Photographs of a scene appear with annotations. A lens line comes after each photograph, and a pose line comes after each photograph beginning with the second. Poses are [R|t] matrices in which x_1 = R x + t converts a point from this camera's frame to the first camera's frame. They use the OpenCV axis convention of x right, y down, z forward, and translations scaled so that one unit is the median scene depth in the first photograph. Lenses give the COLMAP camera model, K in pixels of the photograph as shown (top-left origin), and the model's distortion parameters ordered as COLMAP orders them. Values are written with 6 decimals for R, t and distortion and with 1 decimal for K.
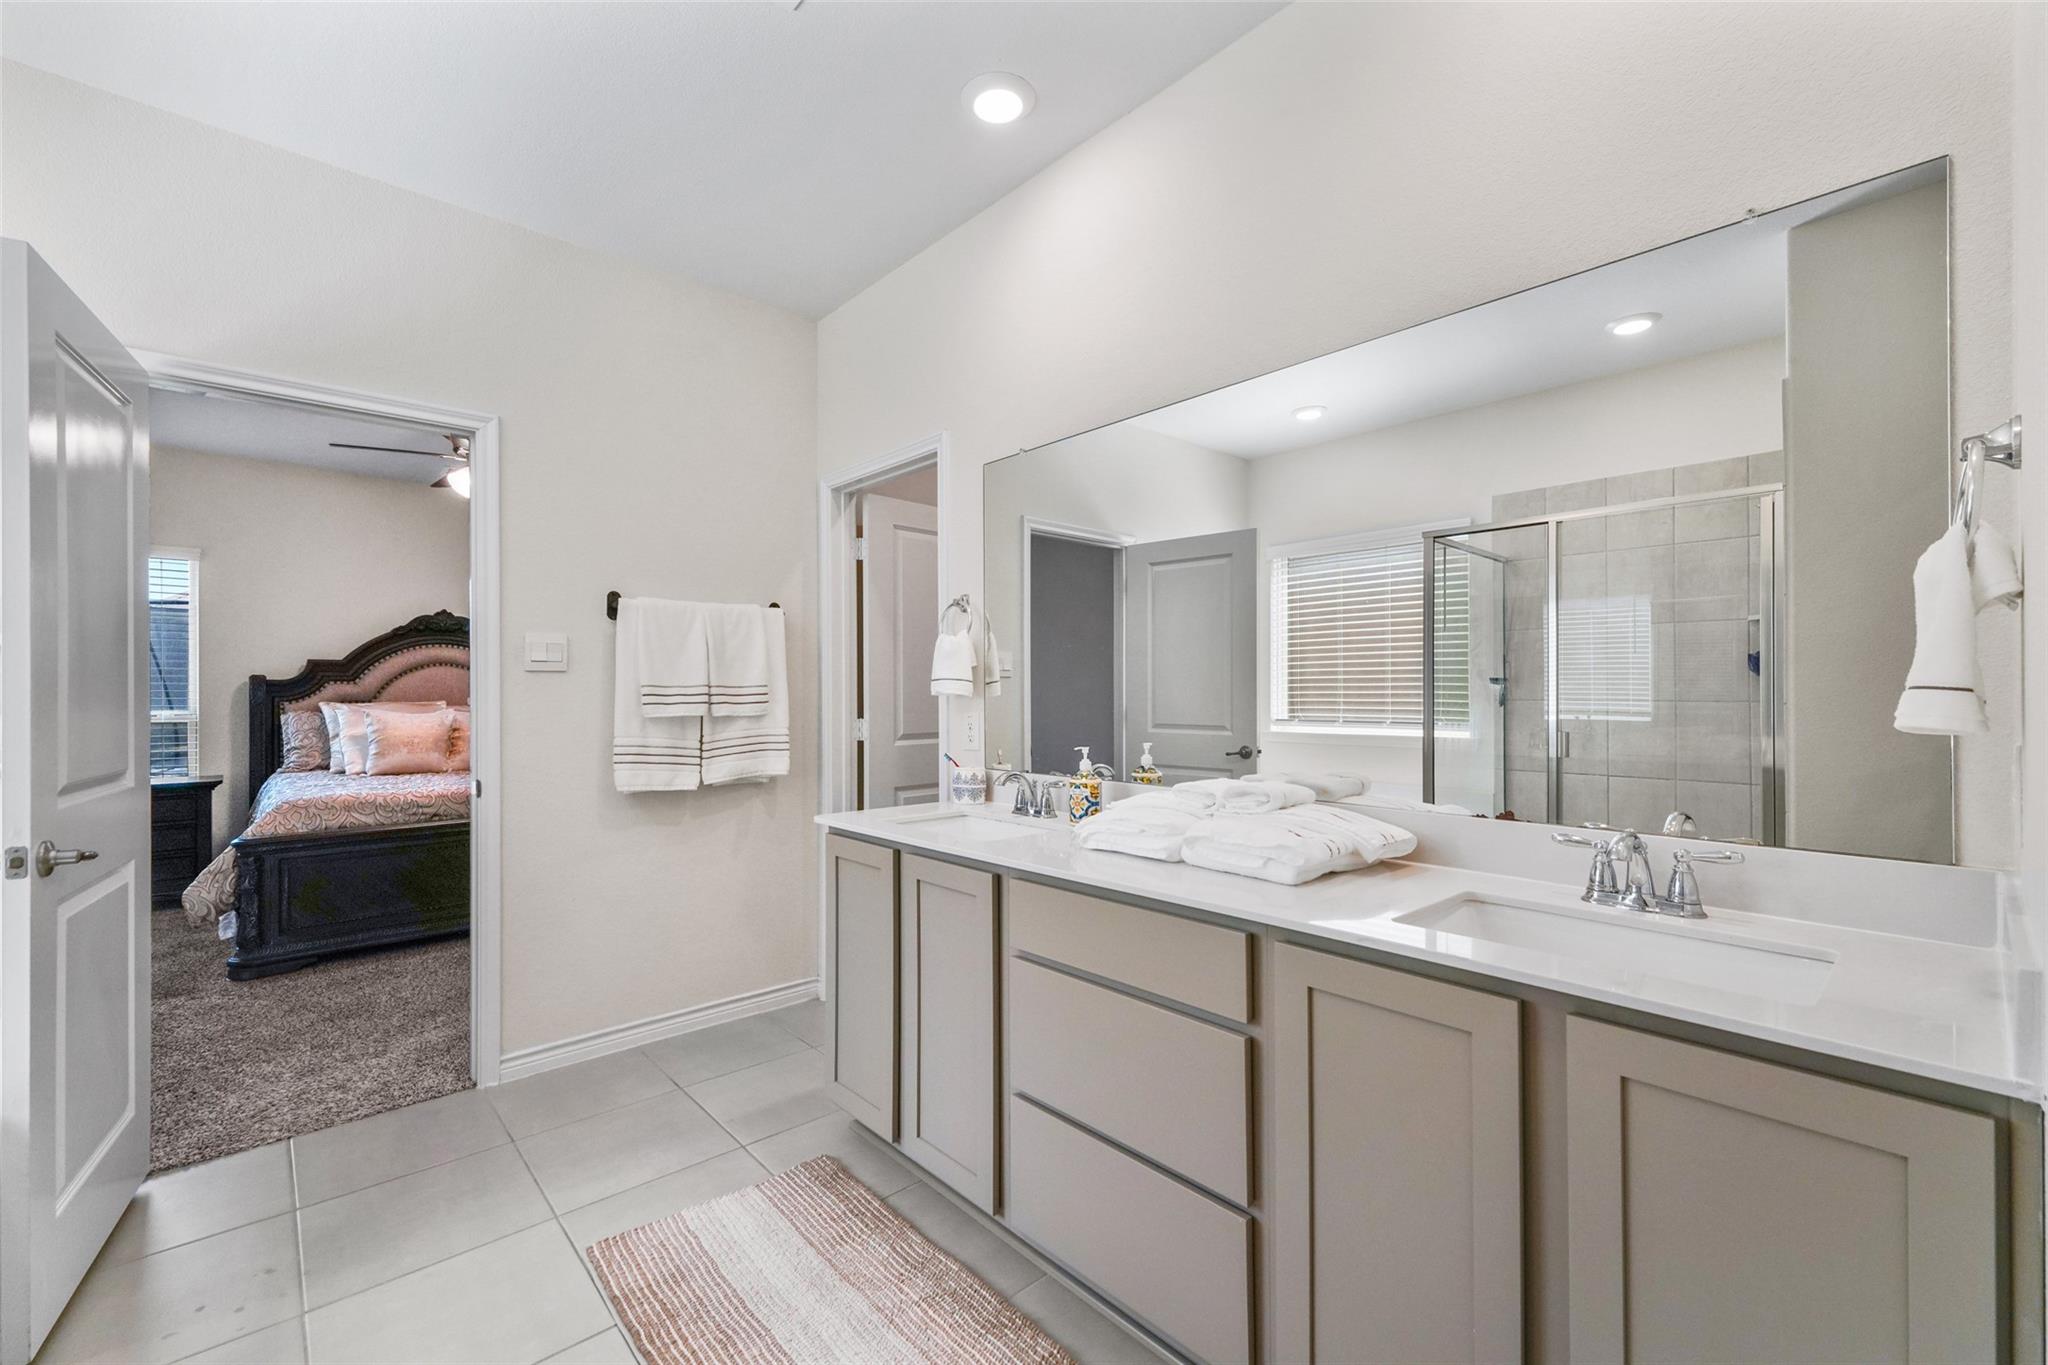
lens RADIAL K [[854.7, 0, 1022.2], [0, 854.7, 695.1], [0, 0, 1]] dist [-0.000335, -0.000040]
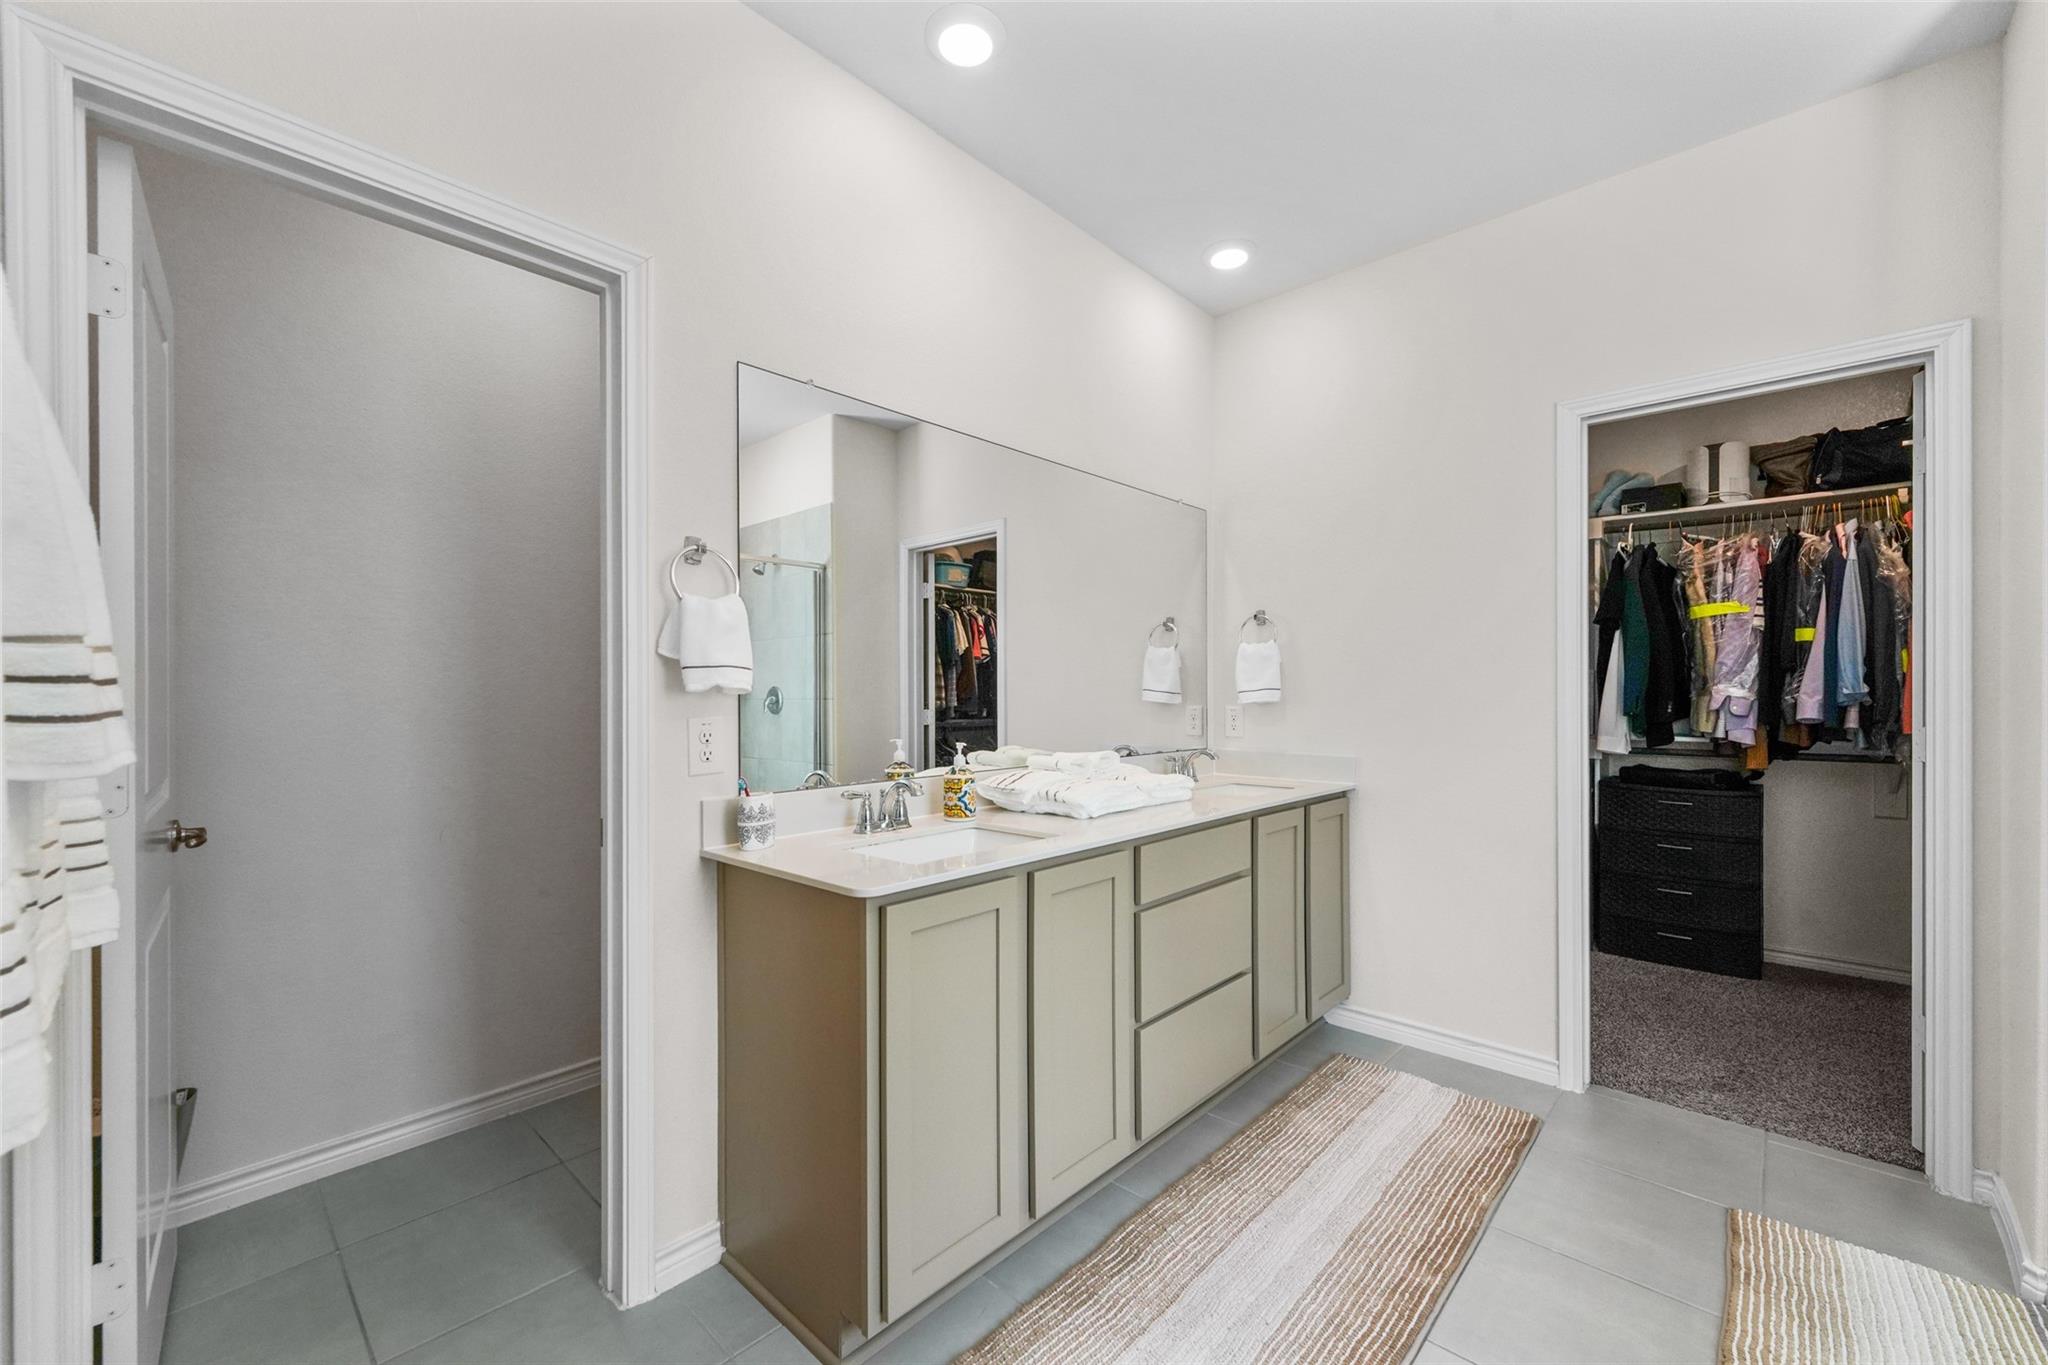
lens RADIAL K [[811.1, 0, 1024.0], [0, 811.1, 682.5], [0, 0, 1]] dist [0.011903, 0.000028]
pose [[-0.087490, 0.010542, 0.996110, -1.056055], [-0.002374, 0.999939, -0.010791, -0.000967], [-0.996163, -0.003309, -0.087460, 1.185037]]
